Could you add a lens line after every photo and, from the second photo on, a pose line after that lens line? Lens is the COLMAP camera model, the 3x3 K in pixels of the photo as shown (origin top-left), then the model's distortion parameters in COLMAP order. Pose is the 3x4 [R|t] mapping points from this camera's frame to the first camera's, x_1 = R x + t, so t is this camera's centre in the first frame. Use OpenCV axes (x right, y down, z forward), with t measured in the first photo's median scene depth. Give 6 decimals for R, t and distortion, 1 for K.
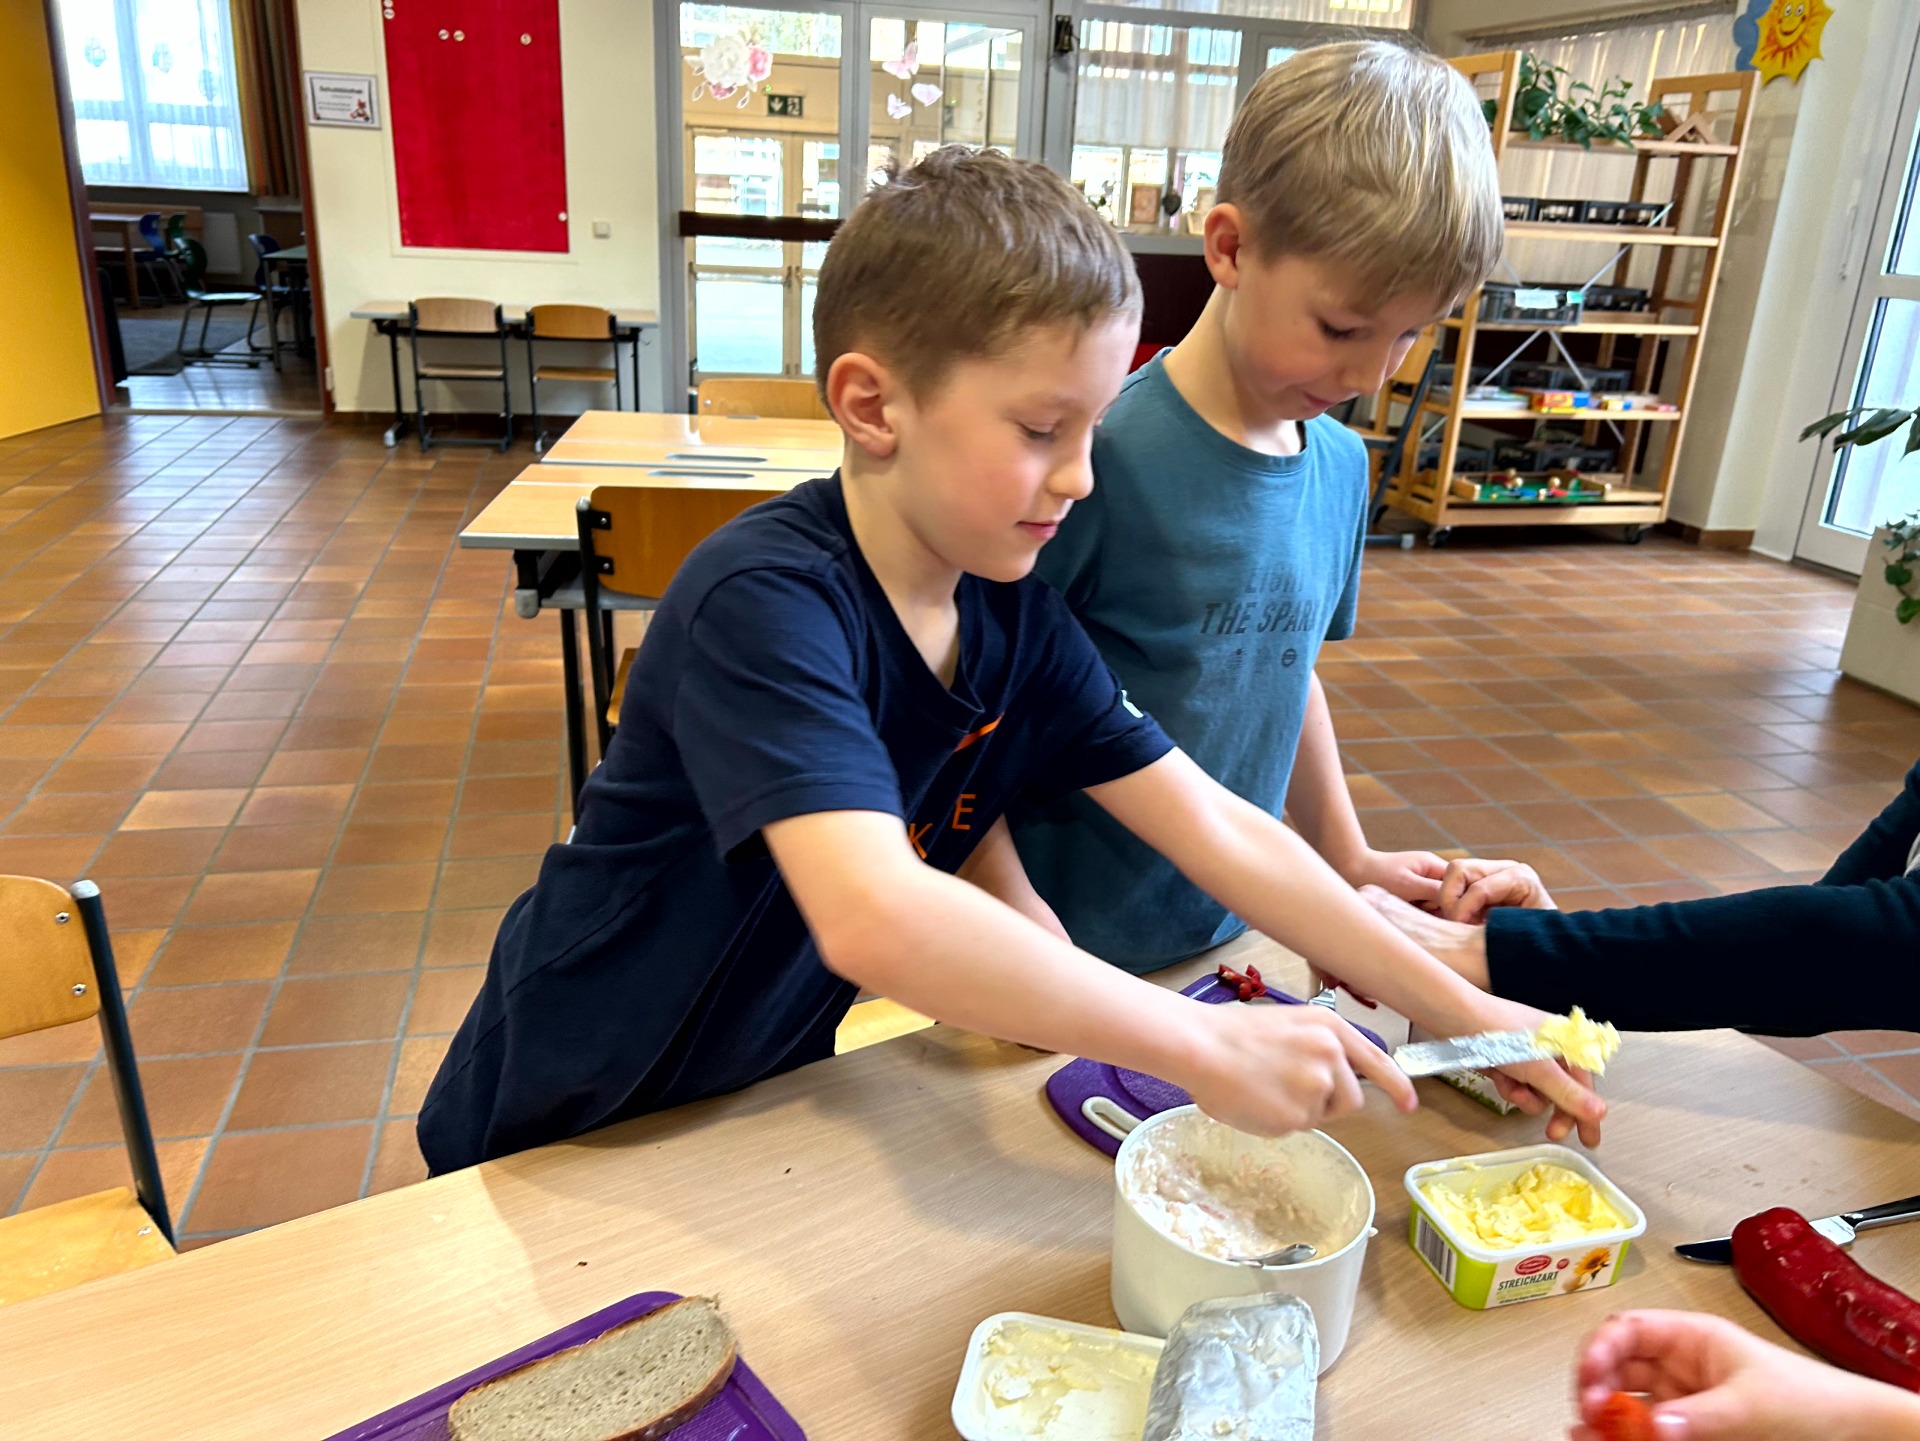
lens RADIAL K [[1409.6, 0, 966.3], [0, 1409.6, 719.9], [0, 0, 1]] dist [0.002661, 0.004011]
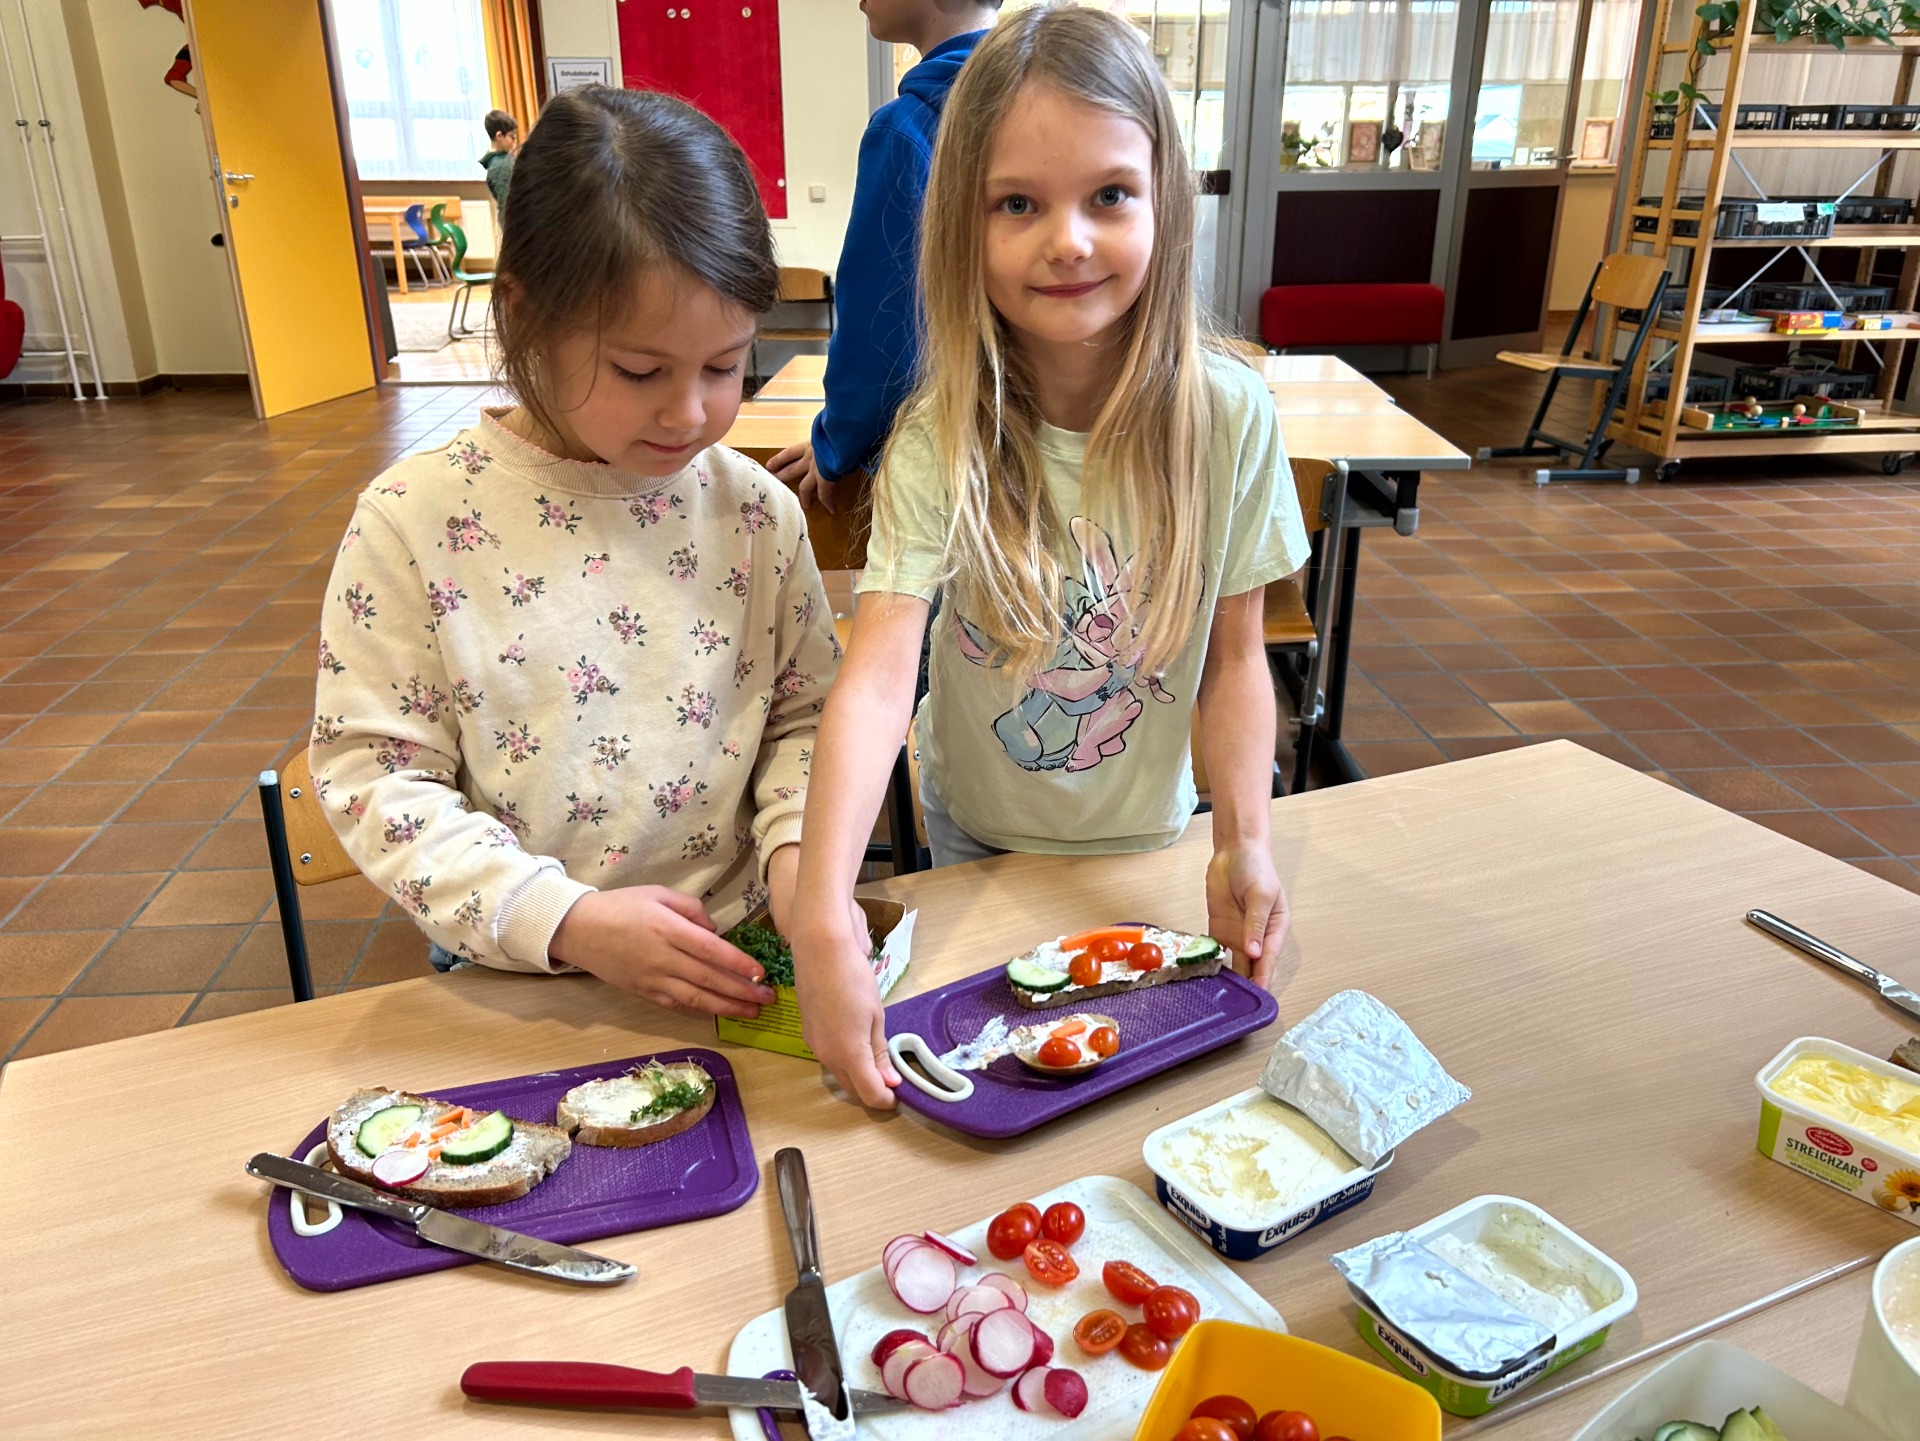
lens RADIAL K [[1384.3, 0, 960.0], [0, 1384.3, 720.5], [0, 0, 1]] dist [0.057027, -0.063944]
pose [[0.987970, 0.006840, -0.154497, 0.008771], [-0.002316, 0.999564, 0.029441, 0.012178], [0.154631, -0.028729, 0.987555, -0.015046]]
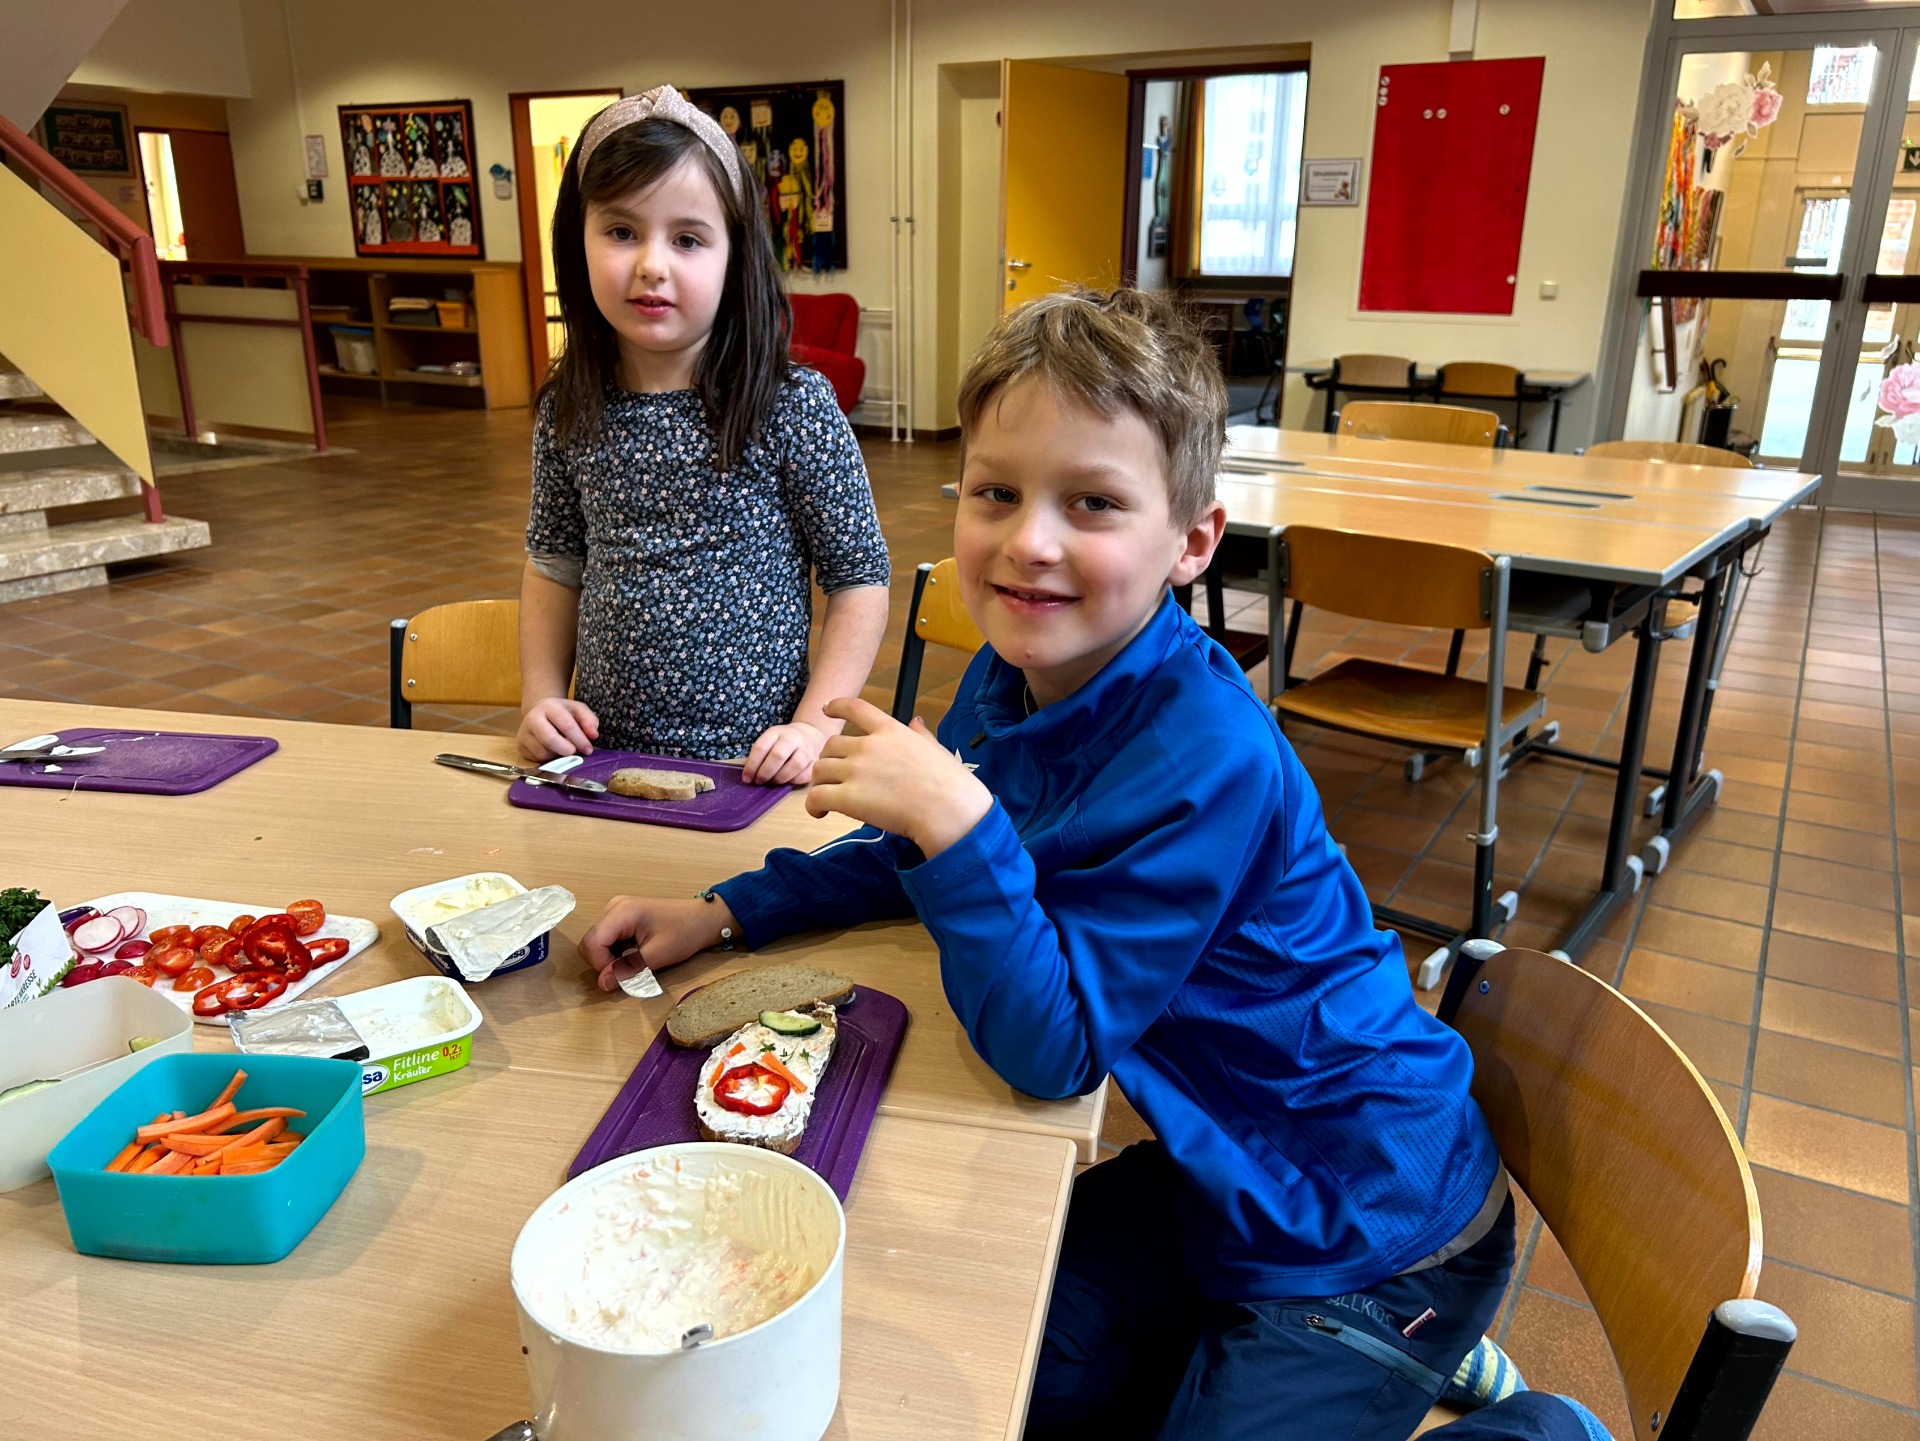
lens RADIAL K [[1409.6, 0, 966.3], [0, 1409.6, 719.9], [0, 0, 1]] dist [0.002661, 0.004011]
pose [[0.744143, 0.170978, -0.645769, 0.160821], [-0.206068, 0.978300, 0.021562, 0.015198], [0.635442, 0.117027, 0.763229, 0.016268]]
